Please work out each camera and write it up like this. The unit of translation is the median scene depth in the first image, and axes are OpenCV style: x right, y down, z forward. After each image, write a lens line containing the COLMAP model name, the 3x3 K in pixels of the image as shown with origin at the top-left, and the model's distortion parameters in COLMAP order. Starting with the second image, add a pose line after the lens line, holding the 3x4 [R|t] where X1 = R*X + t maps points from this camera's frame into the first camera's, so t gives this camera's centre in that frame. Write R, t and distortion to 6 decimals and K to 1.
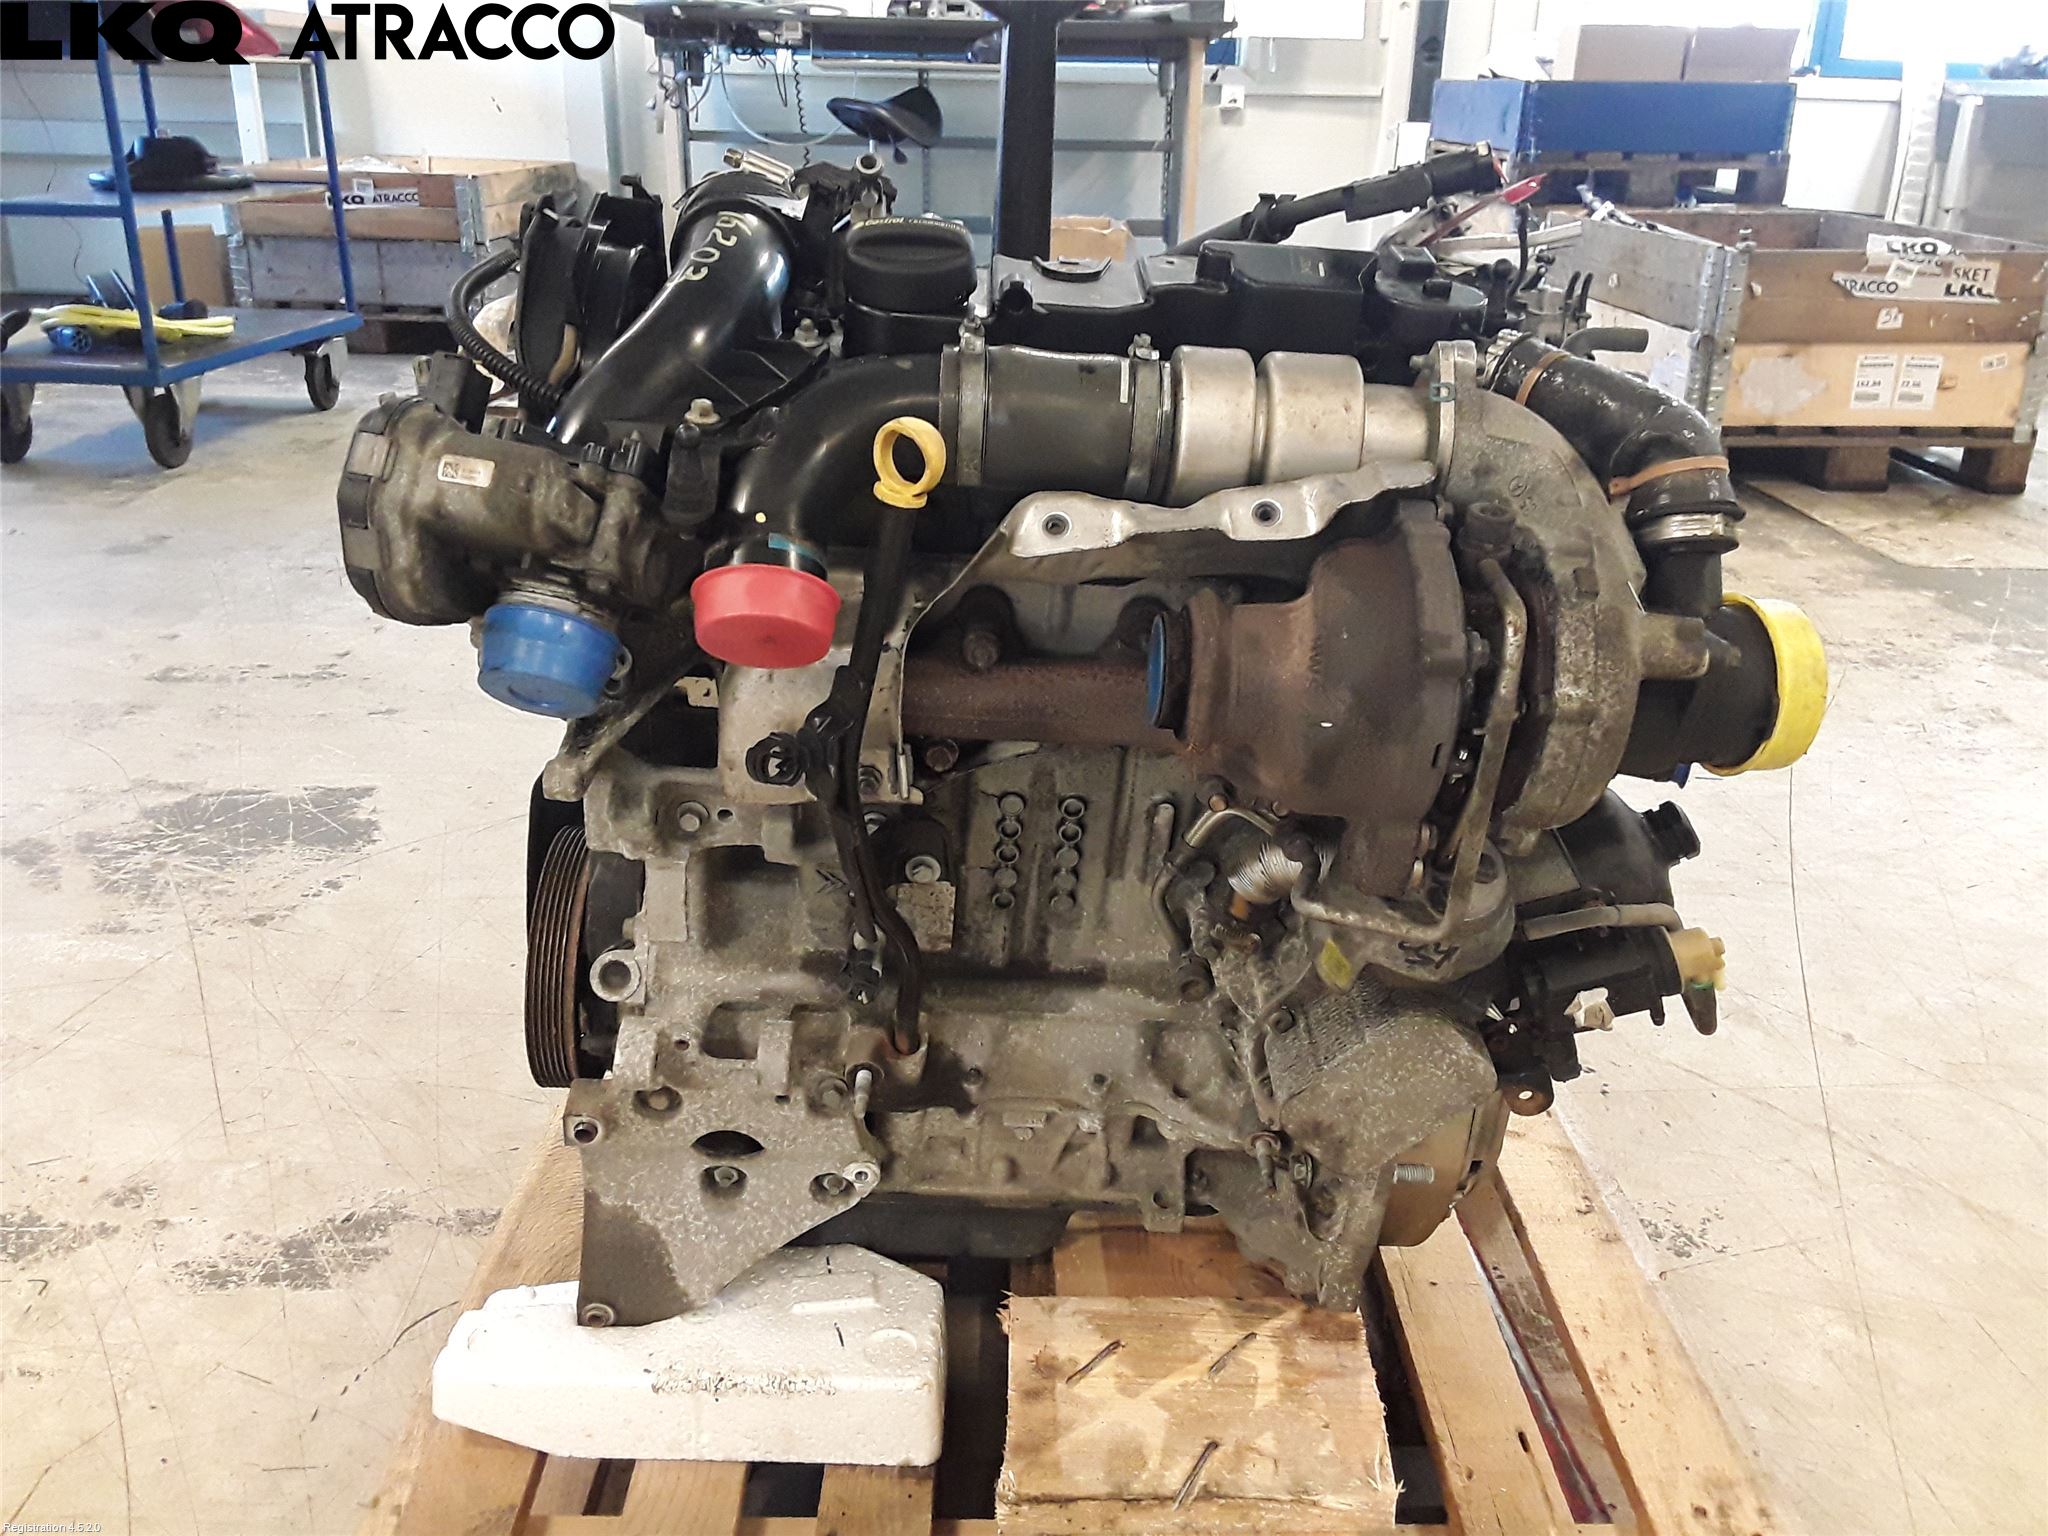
lens RADIAL K [[1674.3, 0, 1045.0], [0, 1674.3, 724.1], [0, 0, 1]] dist [0.061618, -0.099430]
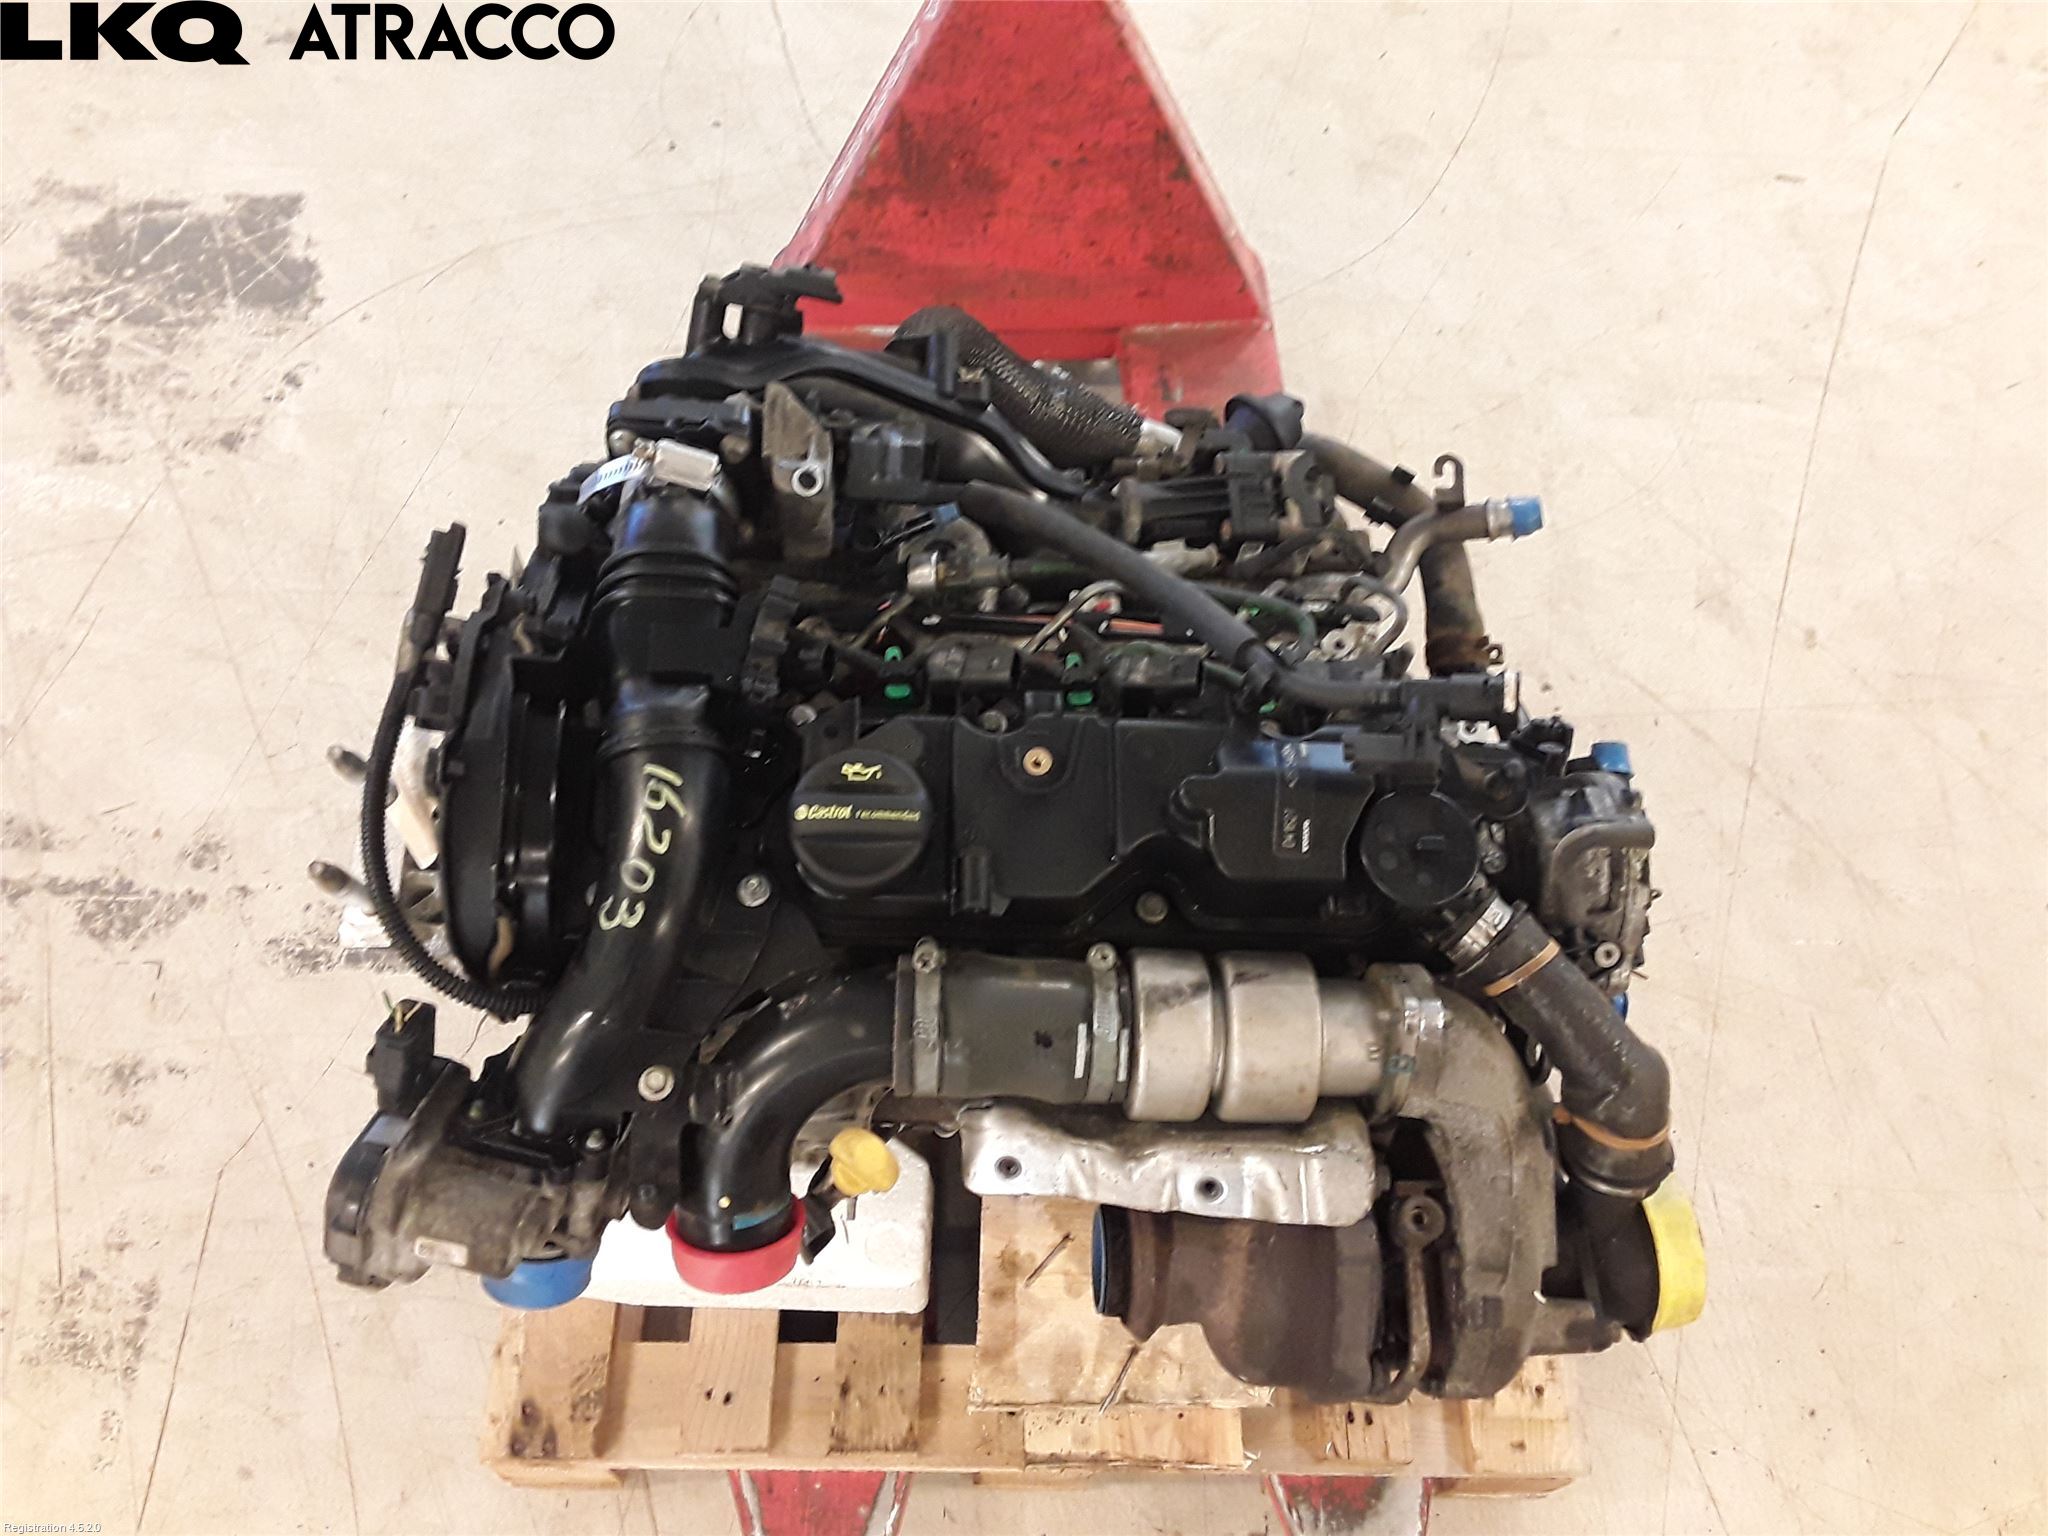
lens RADIAL K [[1674.3, 0, 1045.6], [0, 1674.3, 783.1], [0, 0, 1]] dist [0.061618, -0.099430]
pose [[0.999663, 0.025787, 0.002882, 0.010566], [-0.021931, 0.780322, 0.624993, -0.496399], [0.013868, -0.624846, 0.780625, 0.174272]]
